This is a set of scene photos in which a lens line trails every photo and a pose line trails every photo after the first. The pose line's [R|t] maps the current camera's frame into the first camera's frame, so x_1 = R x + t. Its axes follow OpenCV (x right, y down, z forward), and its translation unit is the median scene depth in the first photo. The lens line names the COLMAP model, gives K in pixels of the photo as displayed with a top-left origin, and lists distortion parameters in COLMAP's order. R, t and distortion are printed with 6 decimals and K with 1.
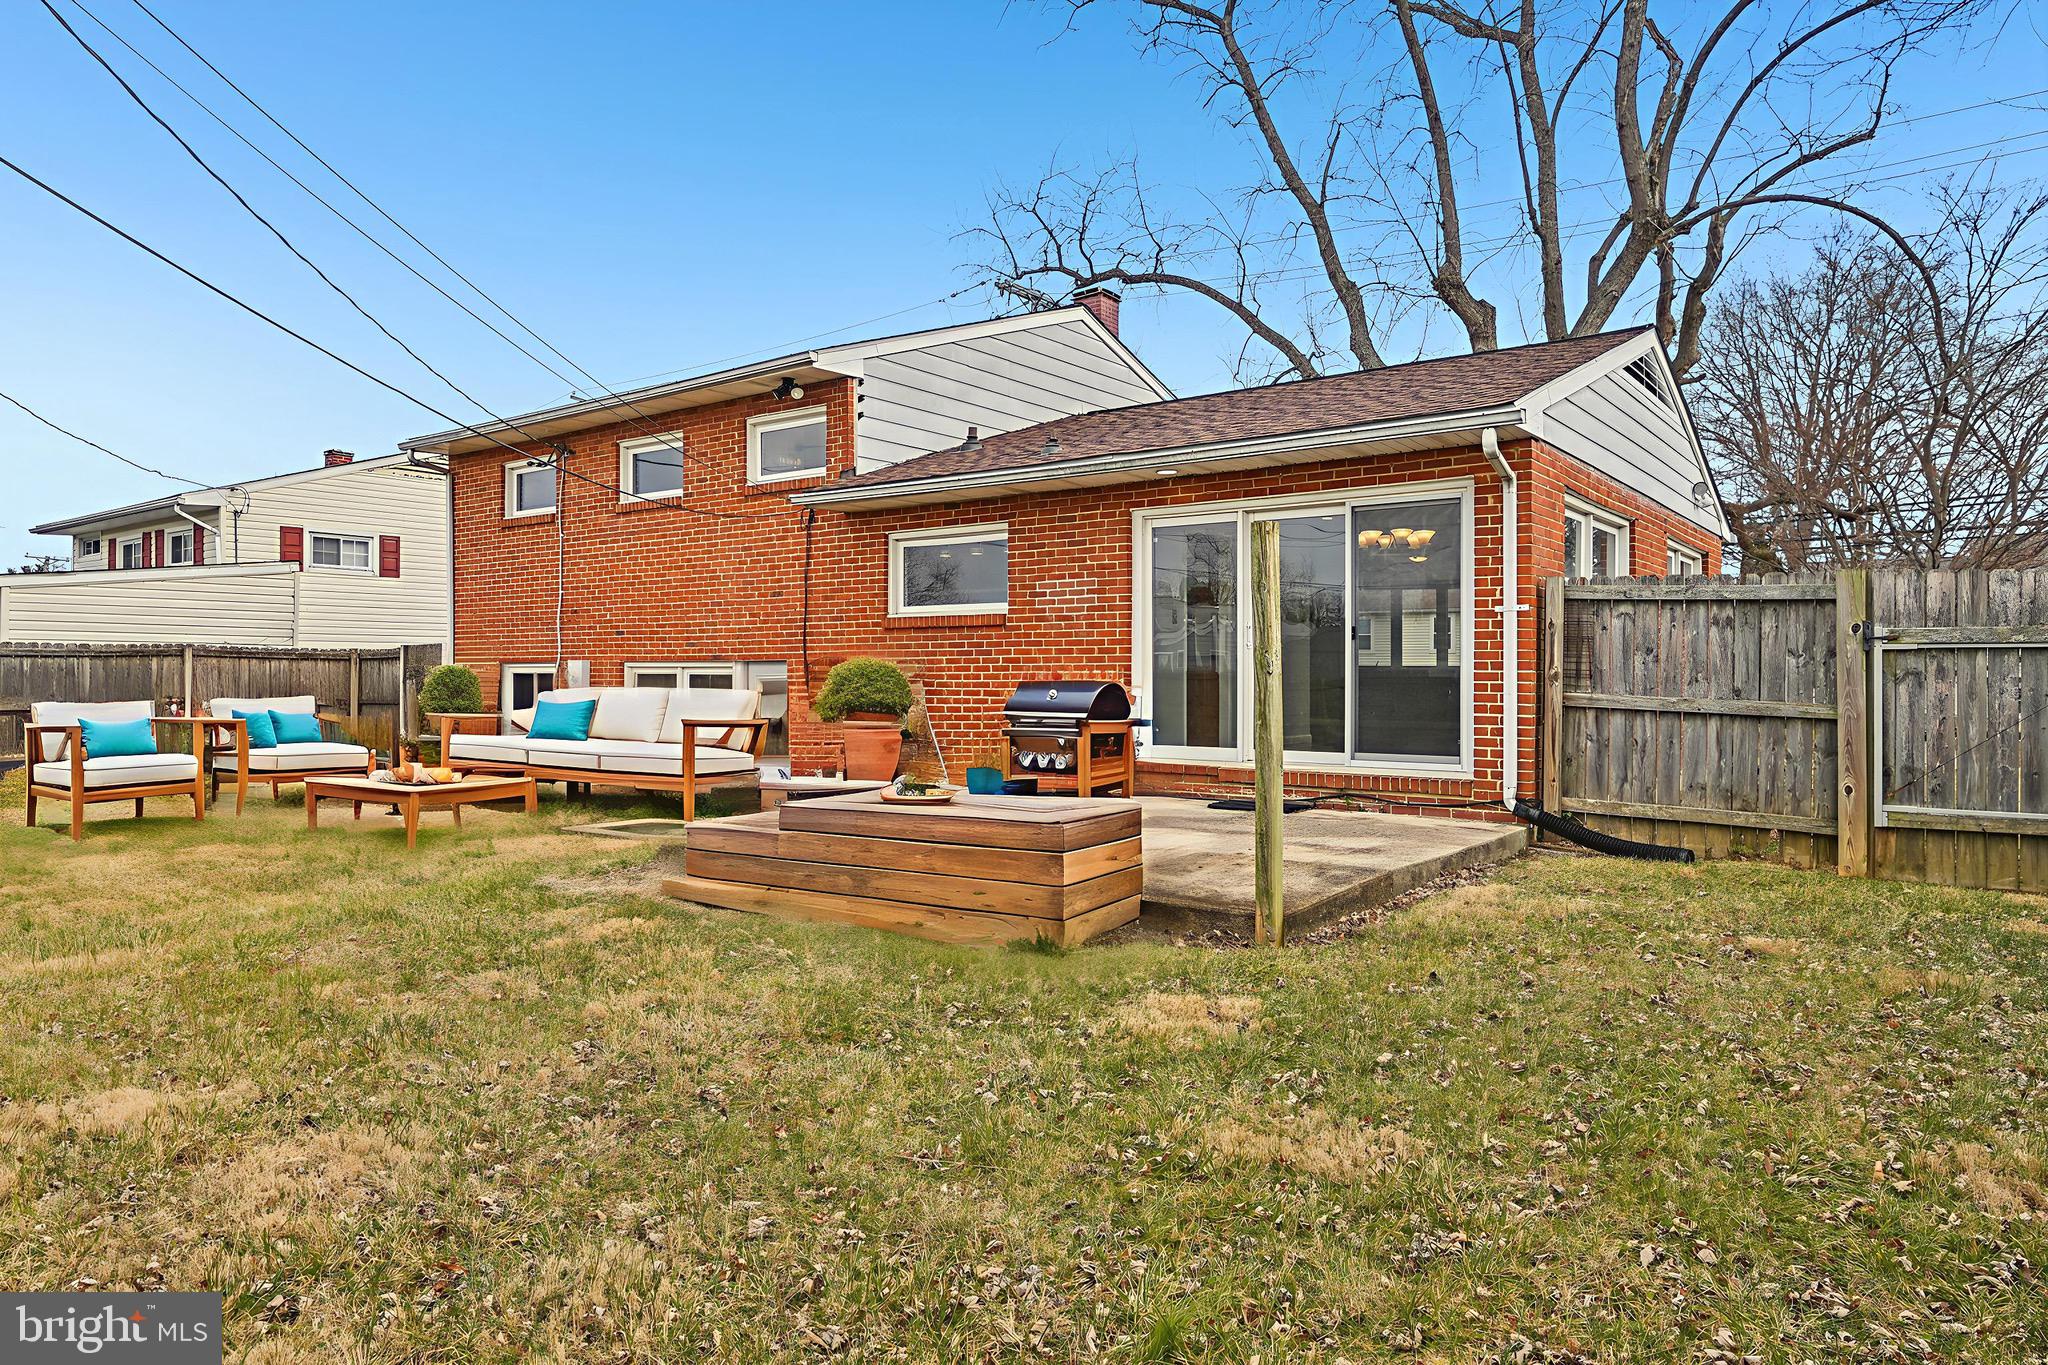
lens RADIAL K [[1239.6, 0, 1024.8], [0, 1239.6, 680.1], [0, 0, 1]] dist [-0.000824, -0.004426]
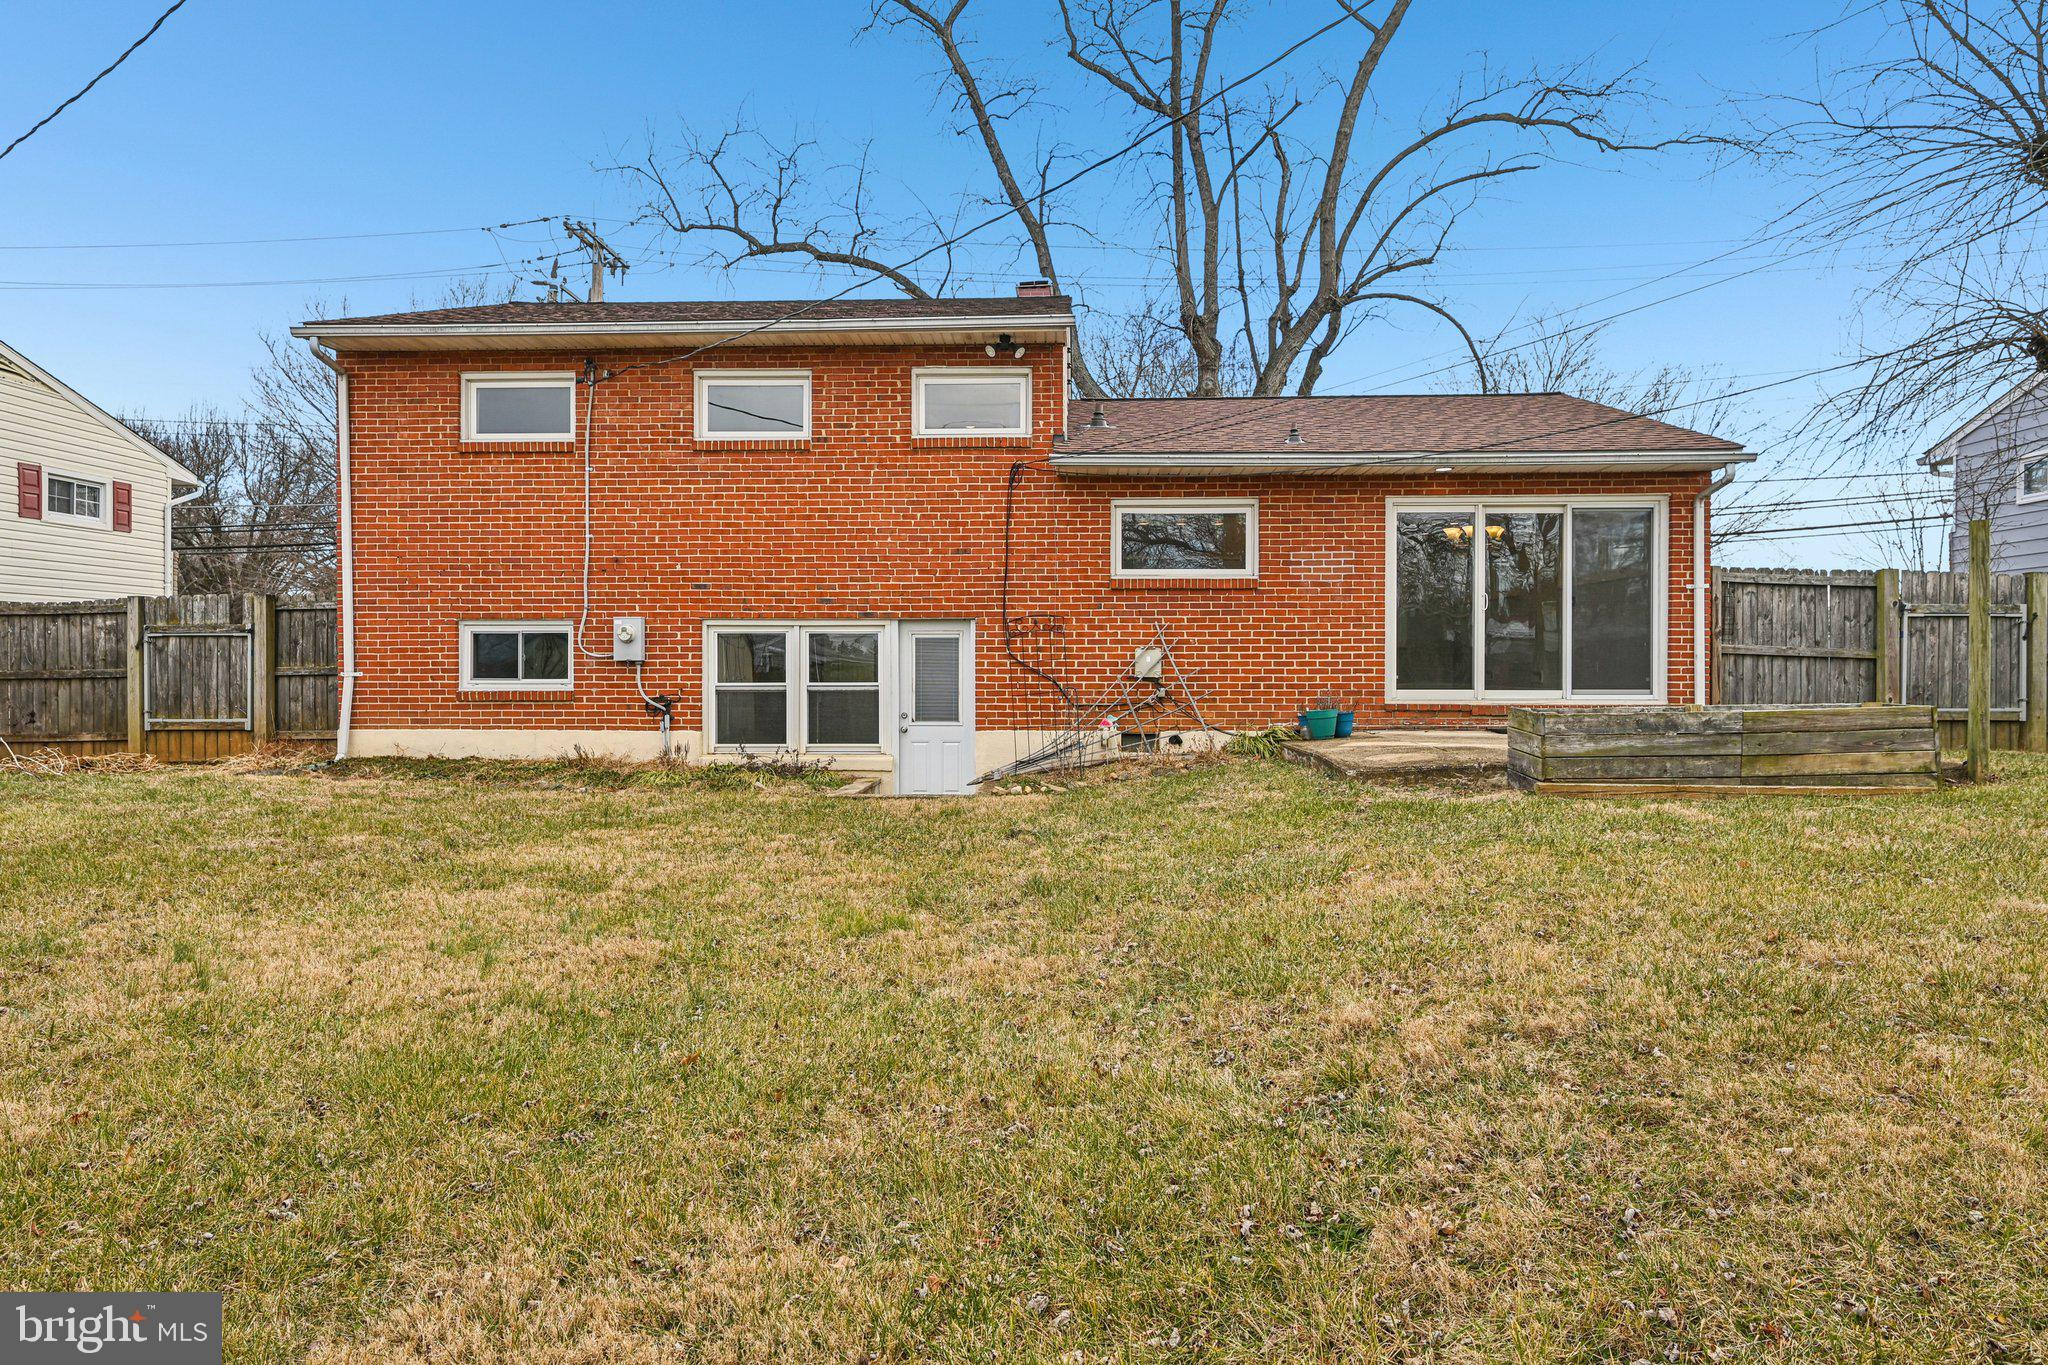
lens RADIAL K [[1252.0, 0, 1024.2], [0, 1252.0, 676.8], [0, 0, 1]] dist [-0.008364, 0.002366]
pose [[0.825267, -0.005118, 0.564720, -0.632078], [0.003503, 0.999986, 0.003944, 0.023332], [-0.564733, -0.001276, 0.825273, 0.131701]]
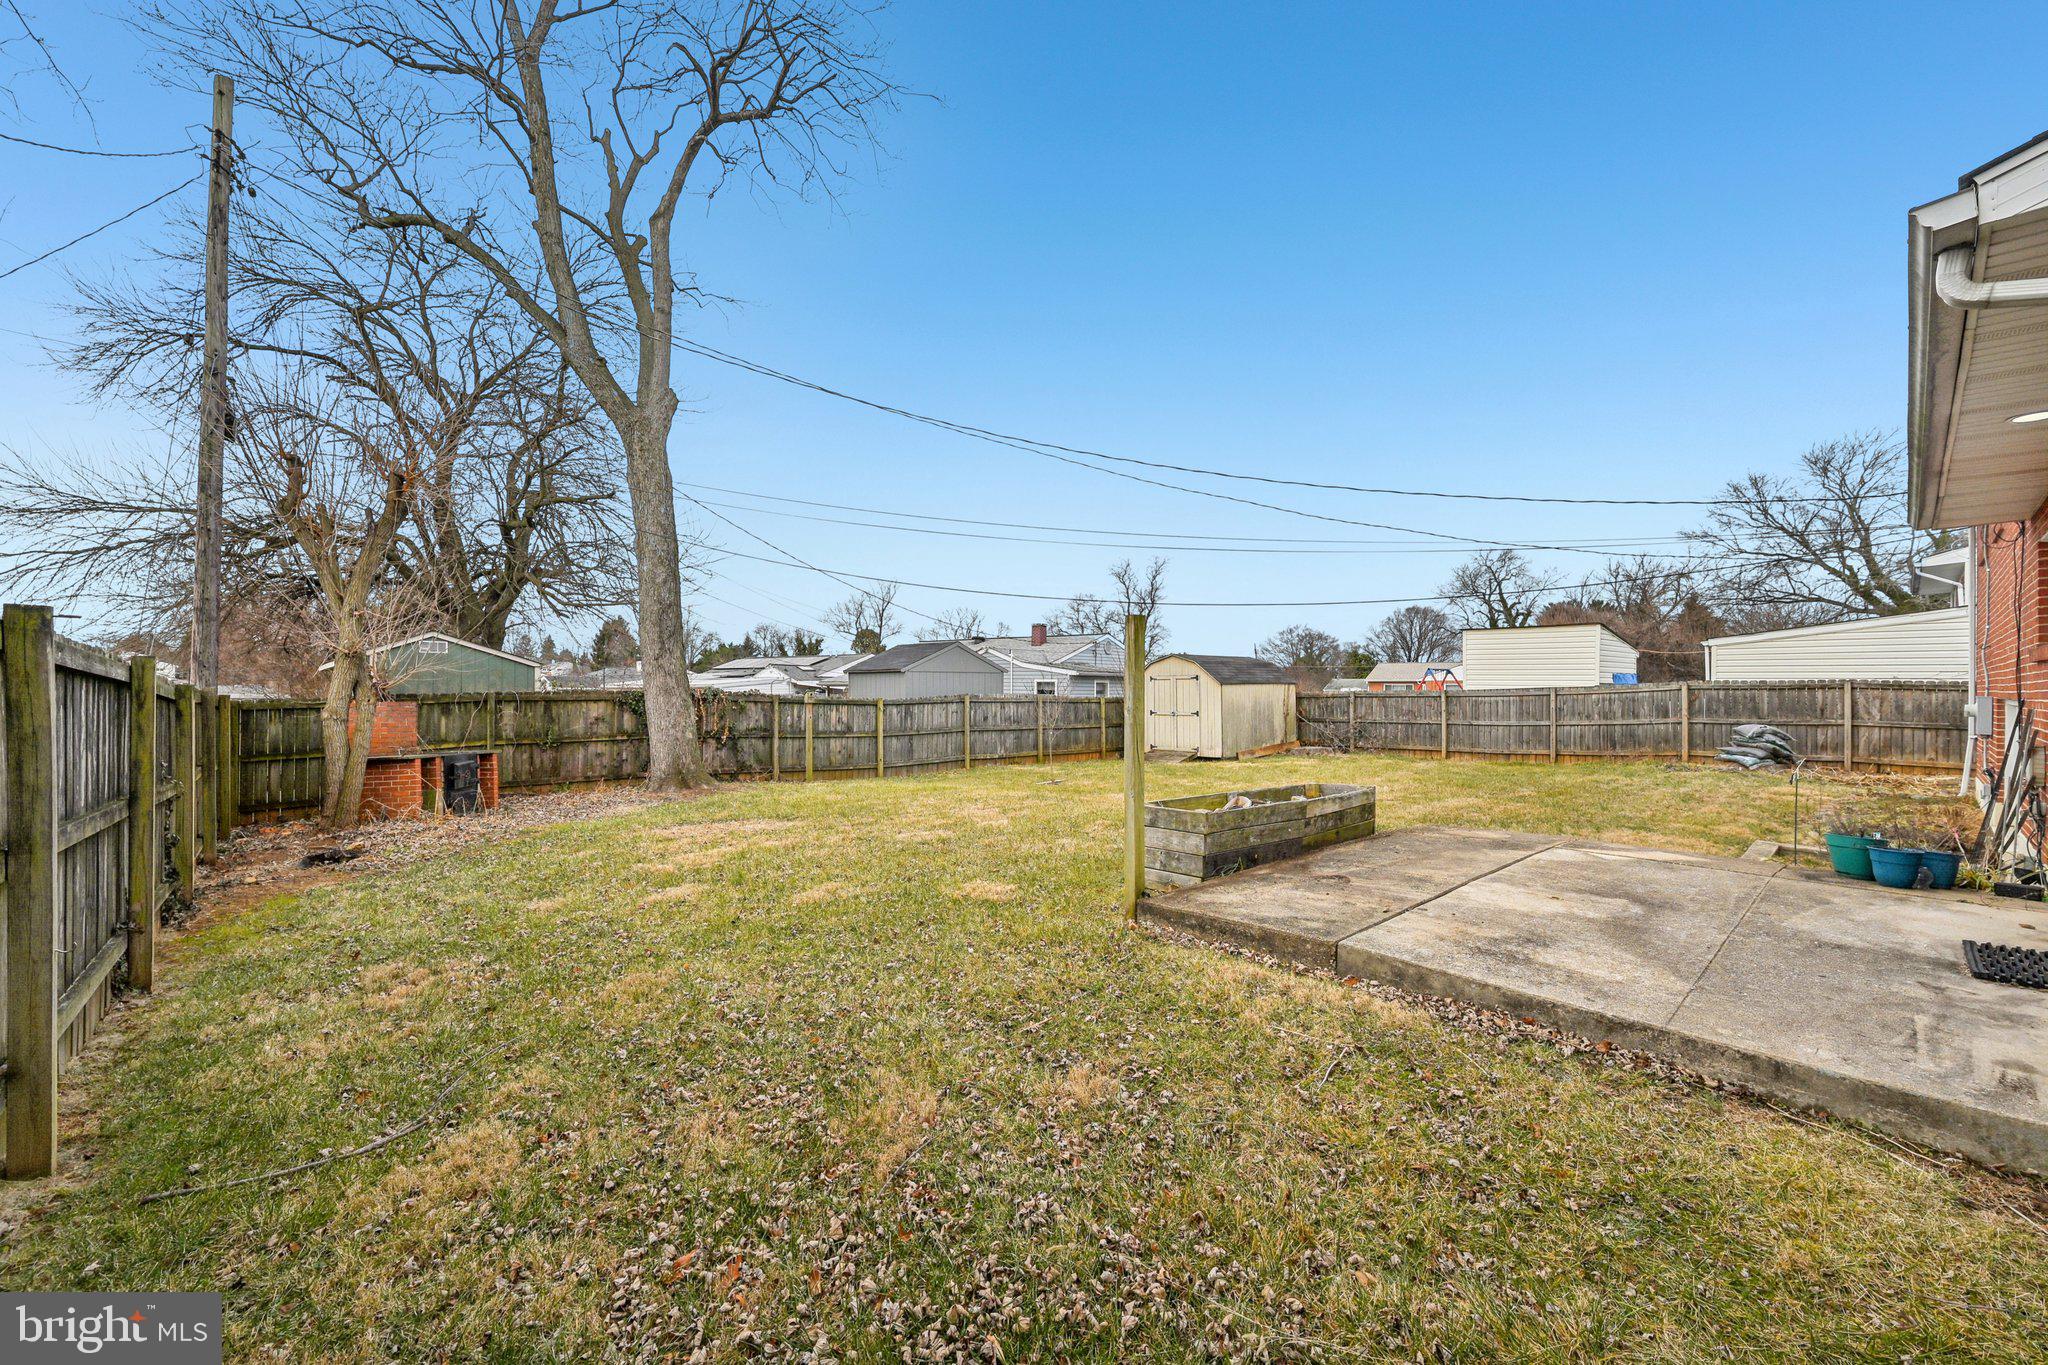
lens RADIAL K [[807.6, 0, 1020.1], [0, 807.6, 685.0], [0, 0, 1]] dist [-0.001993, -0.000309]
pose [[-0.189987, -0.002590, -0.981783, 0.426000], [-0.008808, 0.999961, -0.000934, -0.018391], [0.981747, 0.008470, -0.190002, 0.365806]]
